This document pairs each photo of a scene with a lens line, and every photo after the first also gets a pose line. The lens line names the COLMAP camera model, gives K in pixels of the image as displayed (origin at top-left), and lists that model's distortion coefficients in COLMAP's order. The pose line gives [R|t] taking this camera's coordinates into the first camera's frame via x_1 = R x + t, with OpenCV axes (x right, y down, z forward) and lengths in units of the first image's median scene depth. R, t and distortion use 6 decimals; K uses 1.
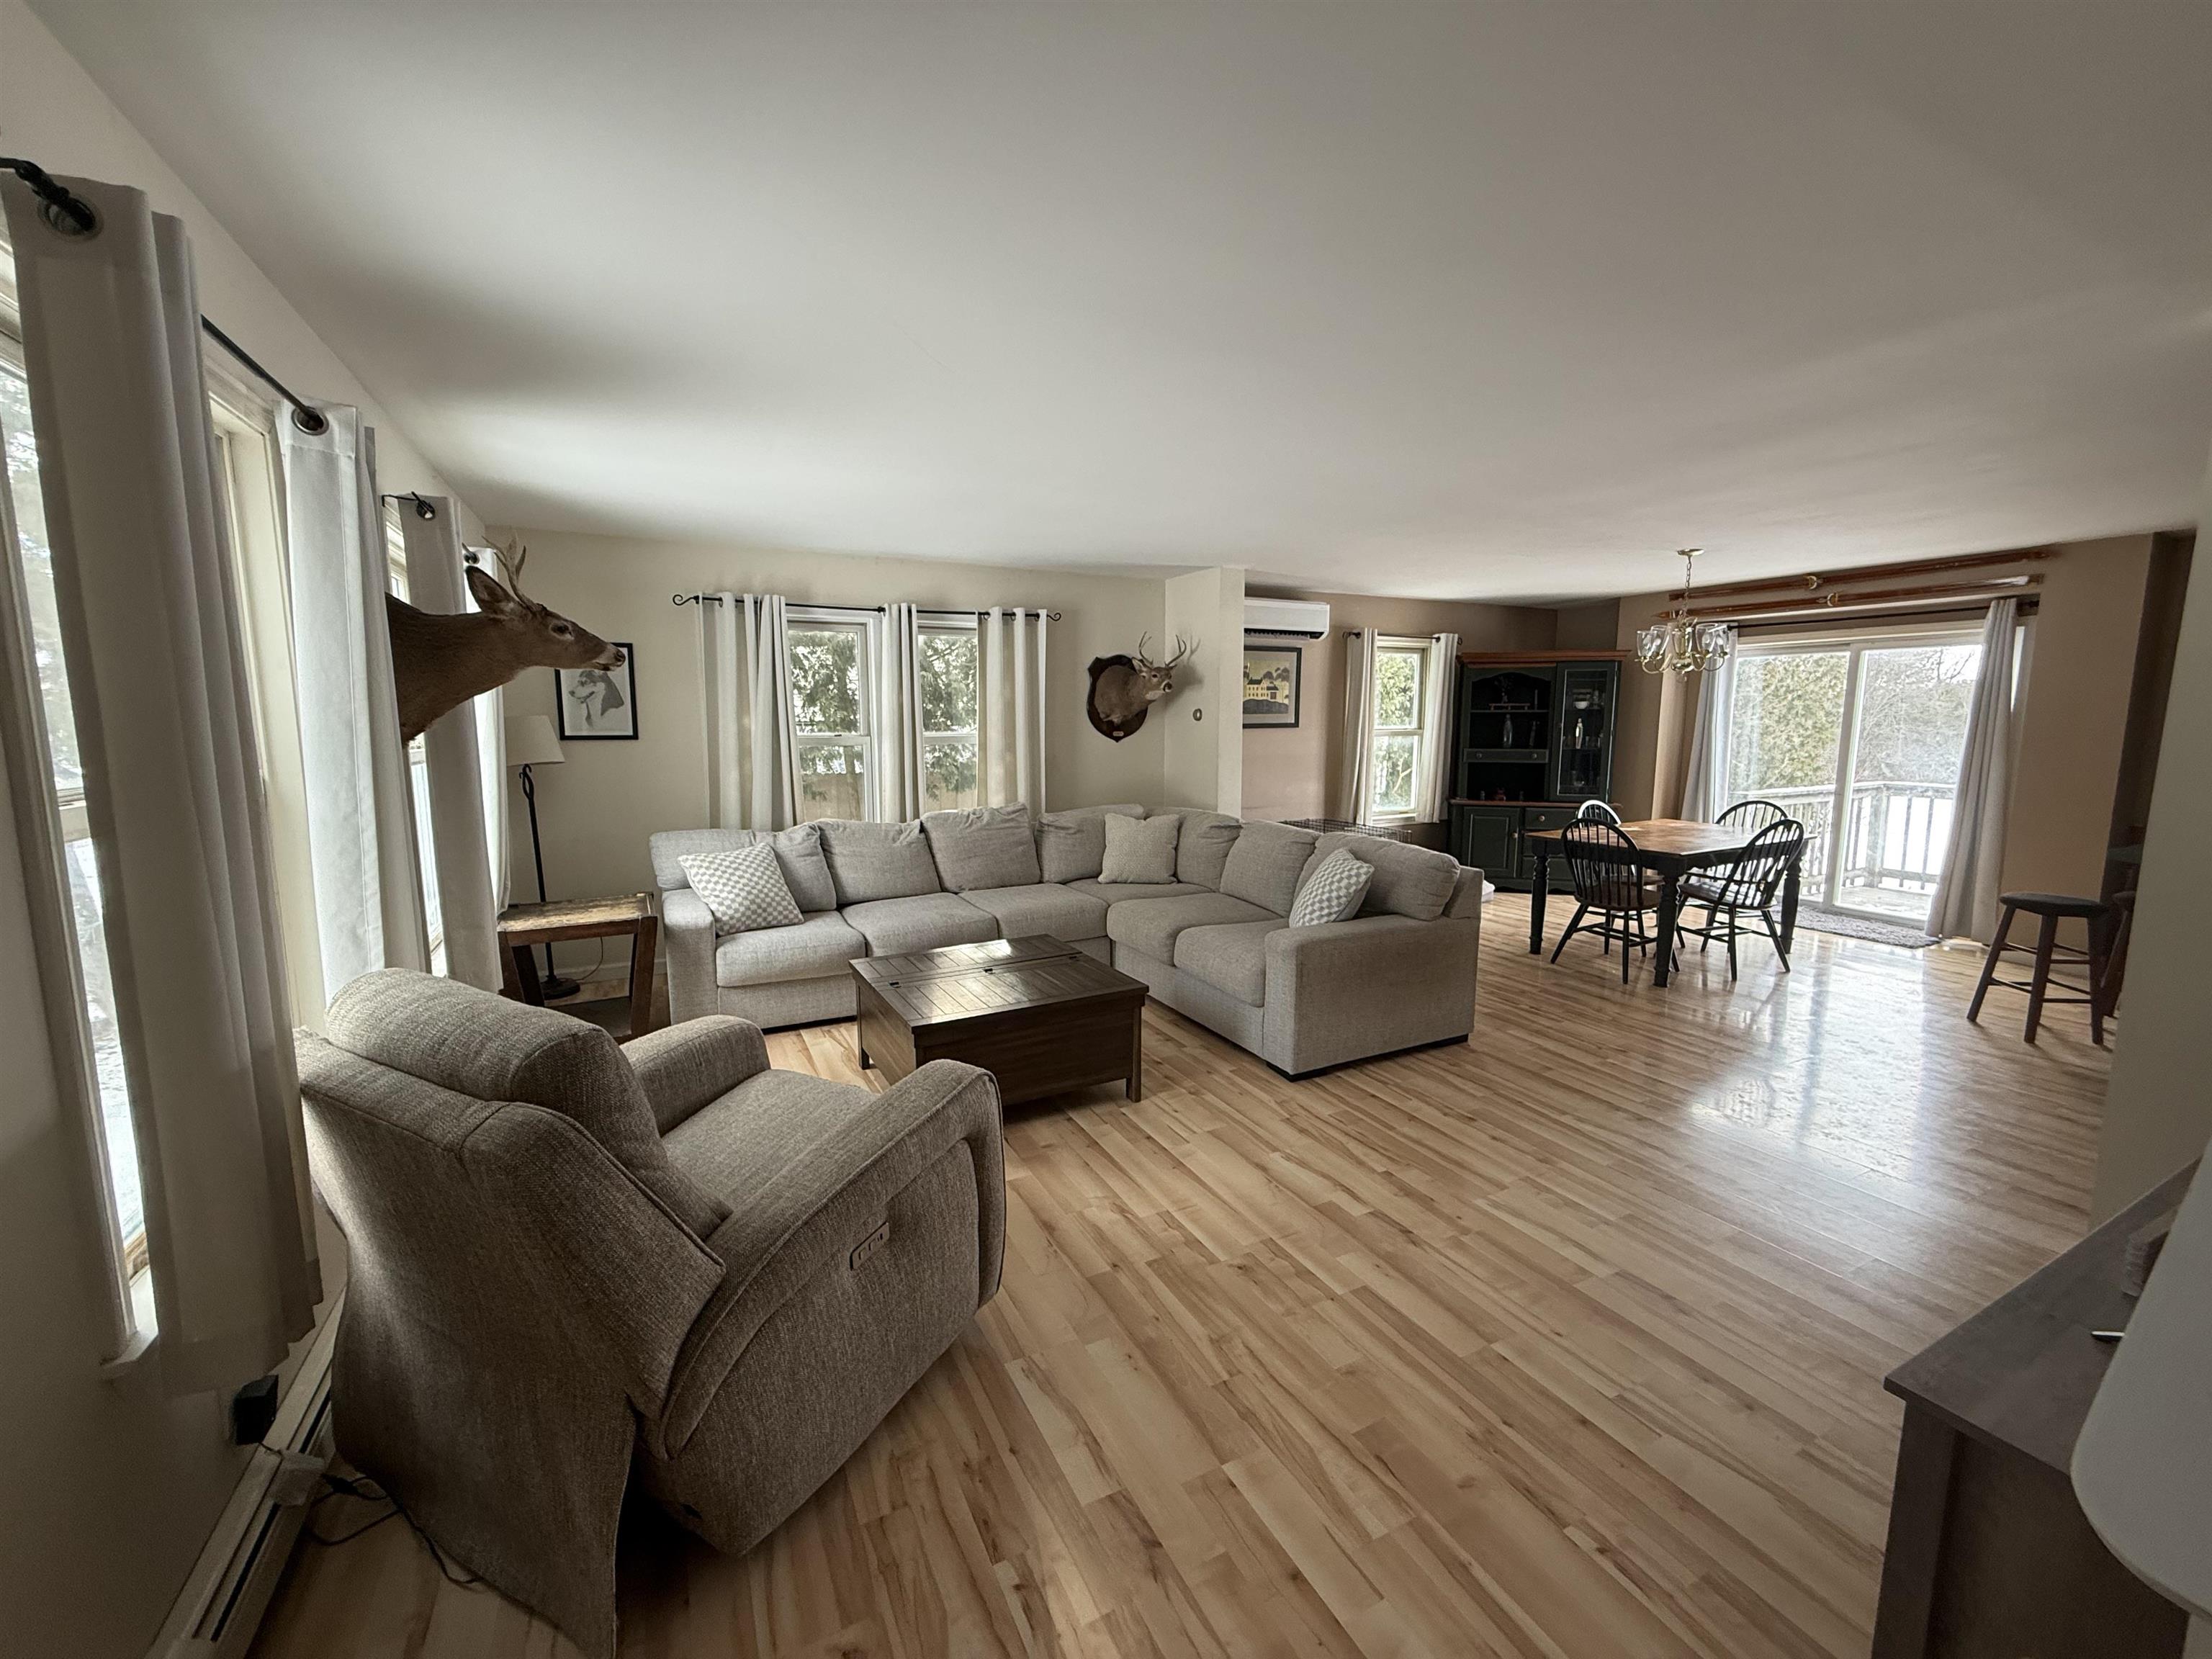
lens RADIAL K [[885.3, 0, 1106.0], [0, 885.3, 829.5], [0, 0, 1]] dist [0.000885, 0.000422]
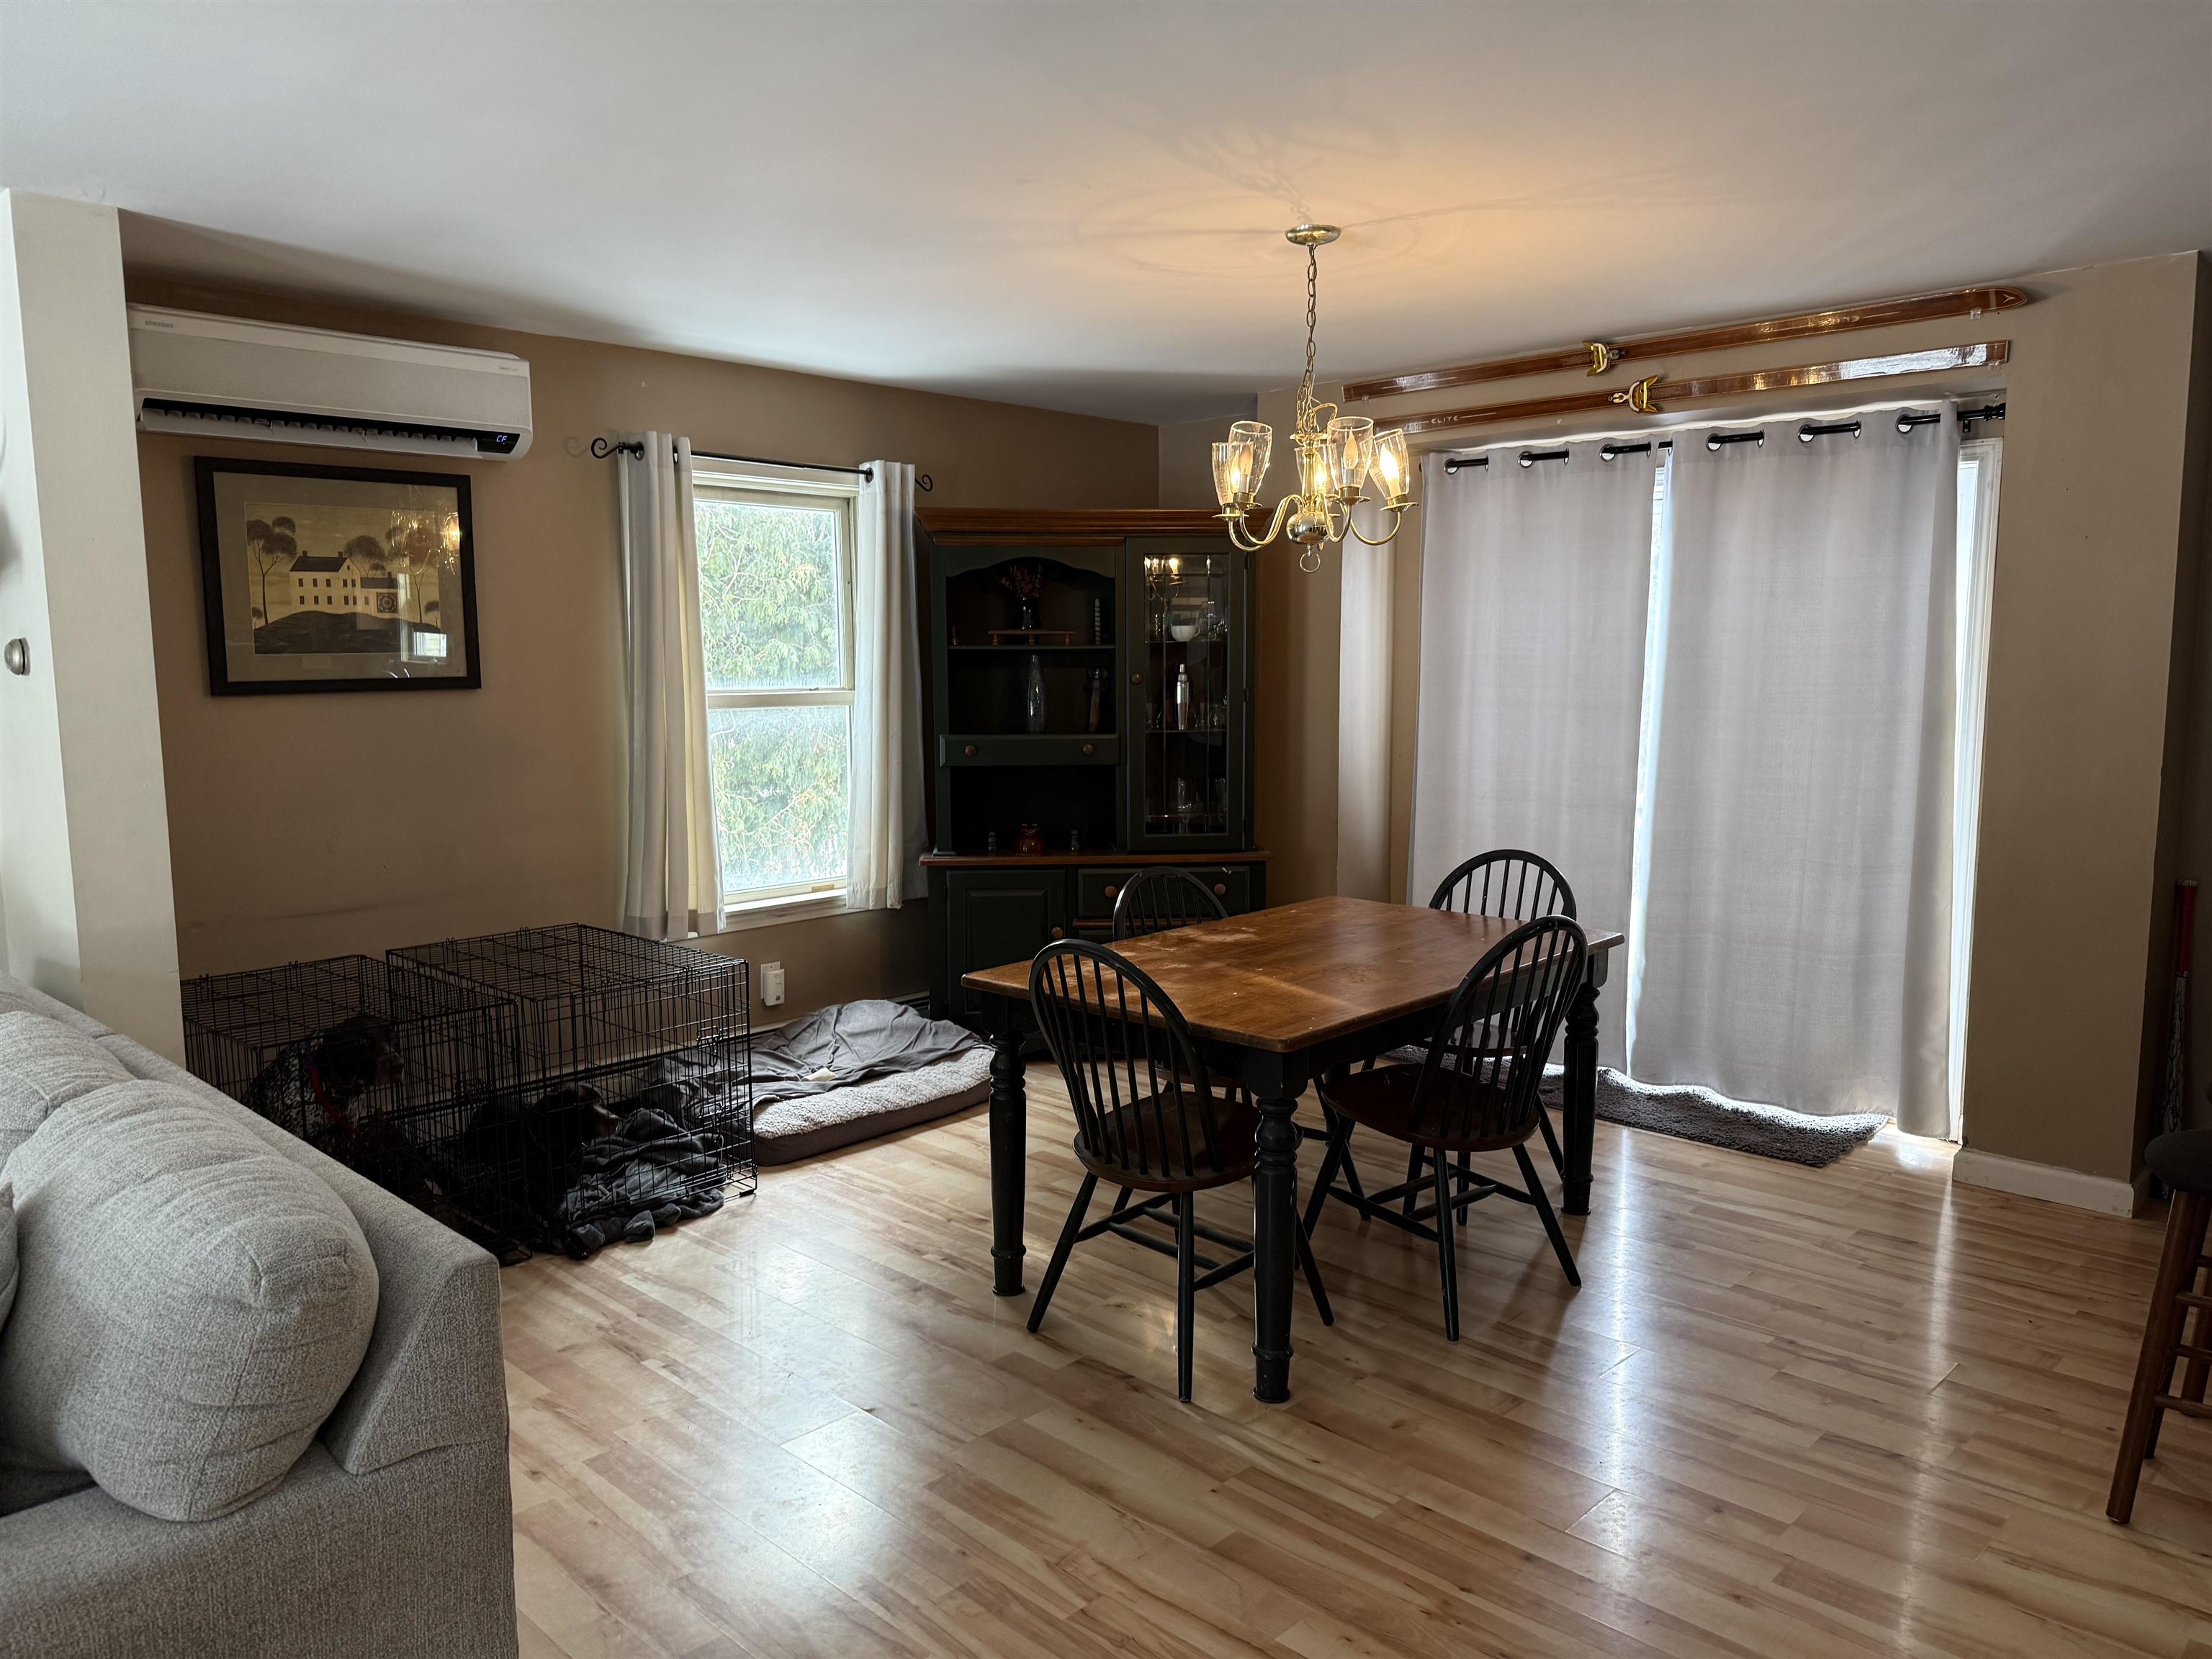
lens RADIAL K [[1563.8, 0, 1101.9], [0, 1563.8, 832.2], [0, 0, 1]] dist [0.064504, -0.088063]
pose [[0.947846, -0.038902, 0.316346, 0.299602], [0.043685, 0.999013, -0.008039, -0.043460], [-0.315721, 0.021439, 0.948610, 0.330059]]
